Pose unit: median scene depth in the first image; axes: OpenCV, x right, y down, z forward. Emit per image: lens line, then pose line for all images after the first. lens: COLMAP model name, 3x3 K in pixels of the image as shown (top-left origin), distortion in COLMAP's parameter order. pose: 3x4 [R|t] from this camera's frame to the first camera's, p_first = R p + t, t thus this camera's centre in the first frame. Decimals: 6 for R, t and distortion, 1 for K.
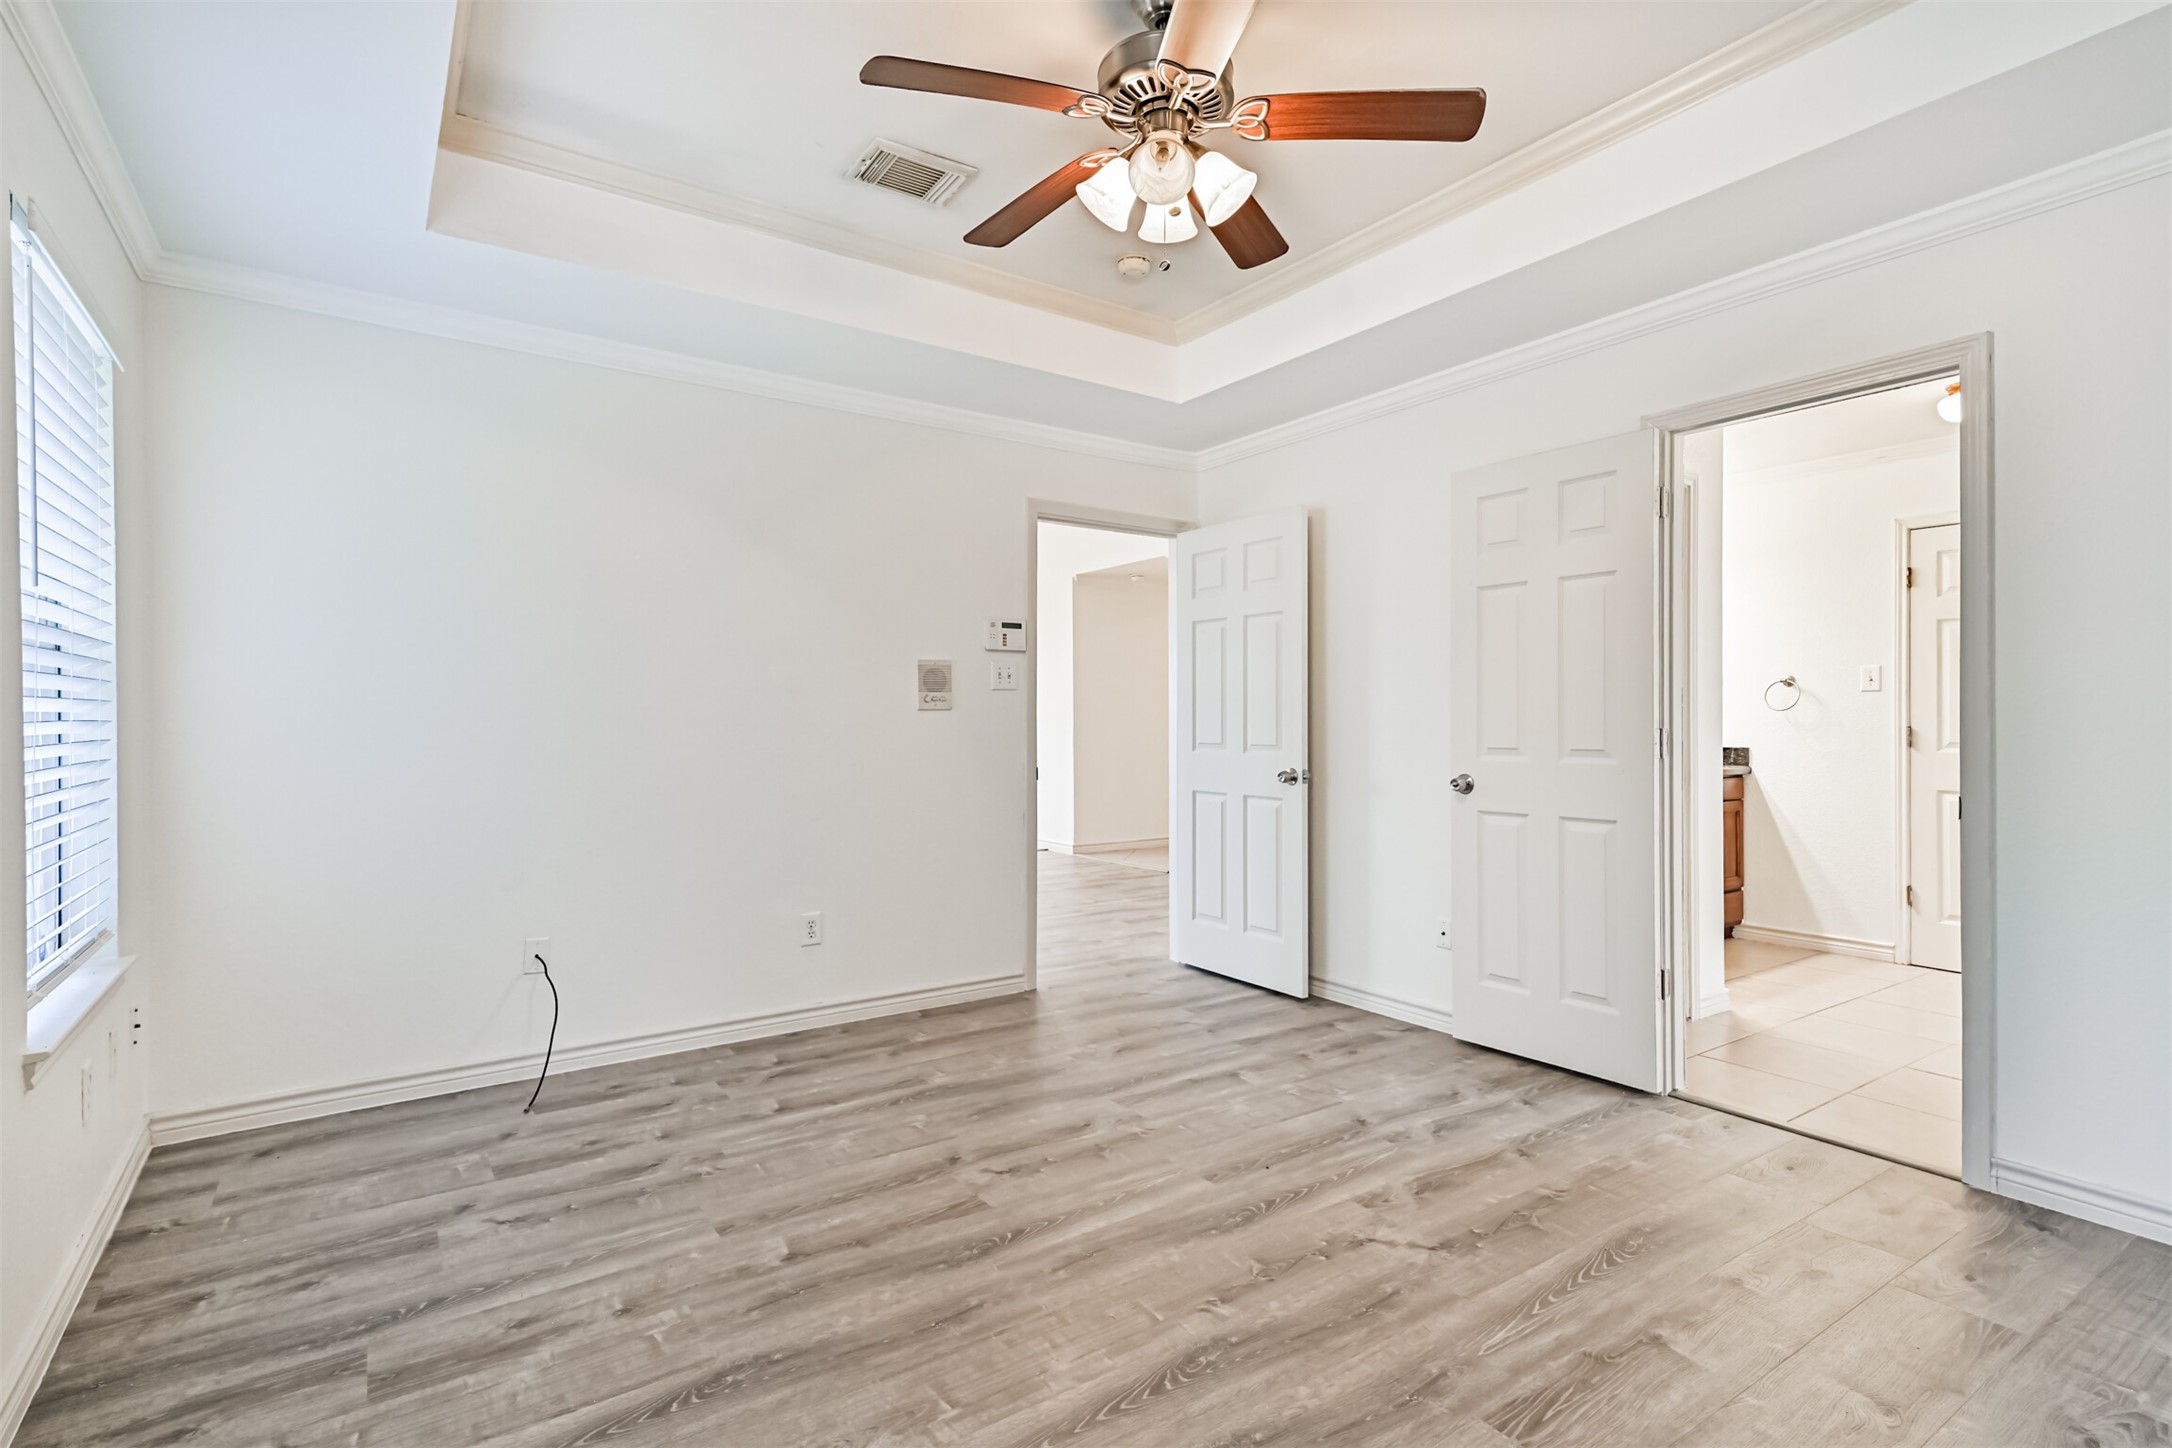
lens RADIAL K [[1041.1, 0, 1076.5], [0, 1041.1, 722.9], [0, 0, 1]] dist [0.005898, 0.000533]
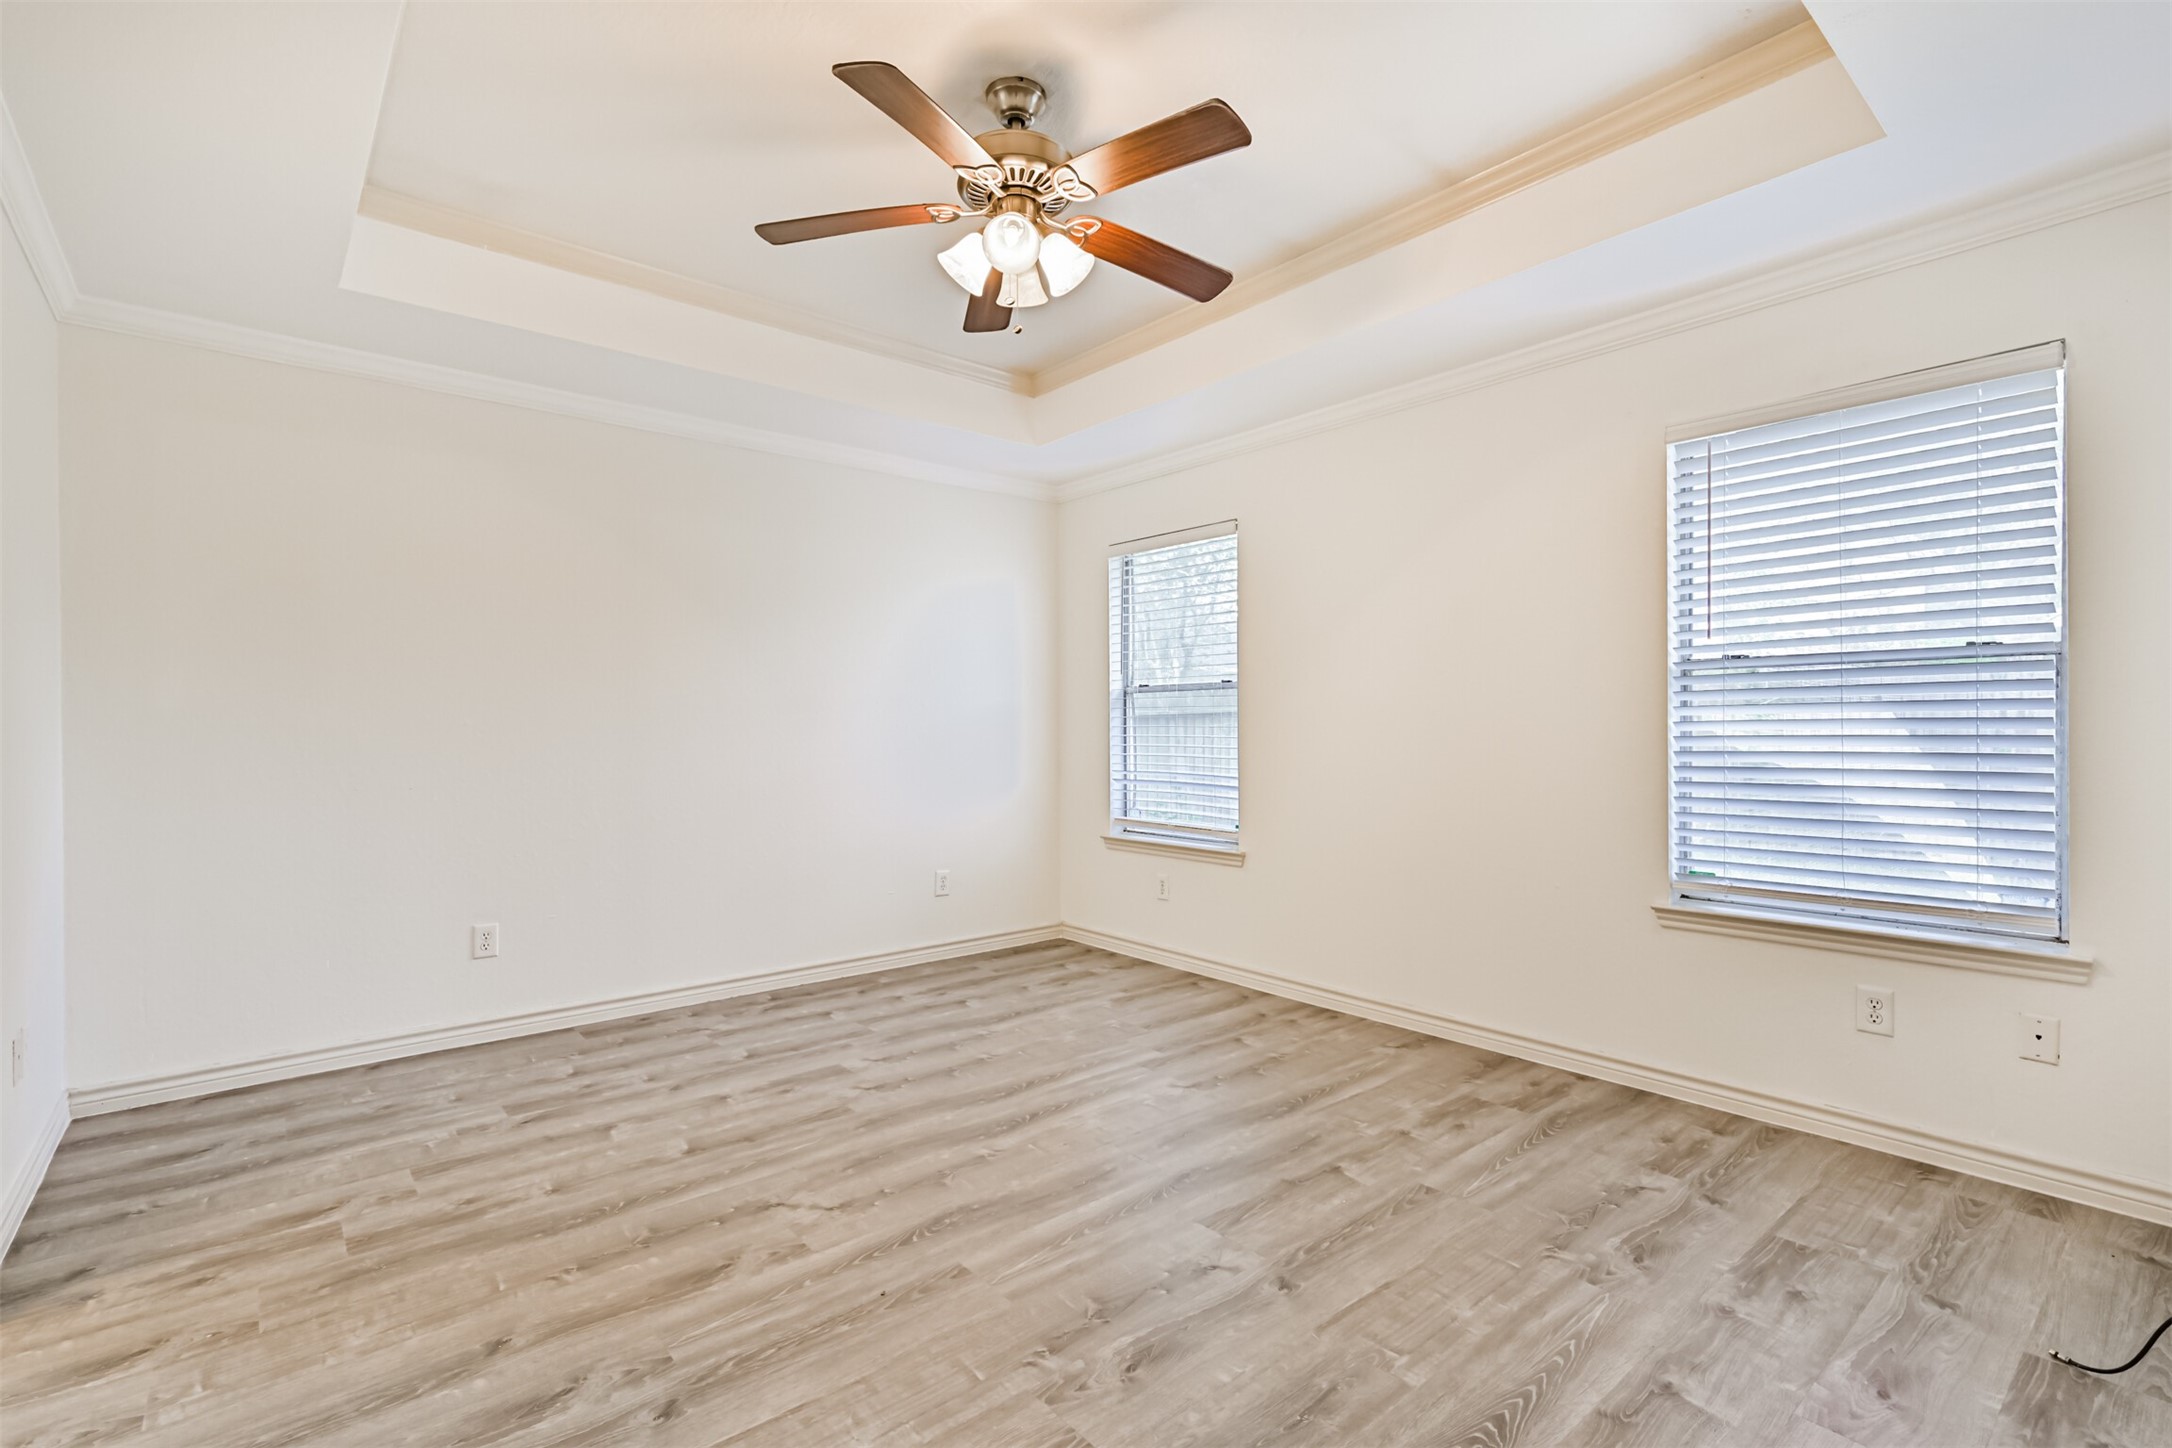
lens RADIAL K [[974.0, 0, 1082.8], [0, 974.0, 729.3], [0, 0, 1]] dist [0.008631, 0.000071]
pose [[-0.994612, 0.007631, -0.103386, 0.107253], [0.007284, 0.999966, 0.003737, 0.001030], [0.103411, 0.002964, -0.994634, 1.752064]]
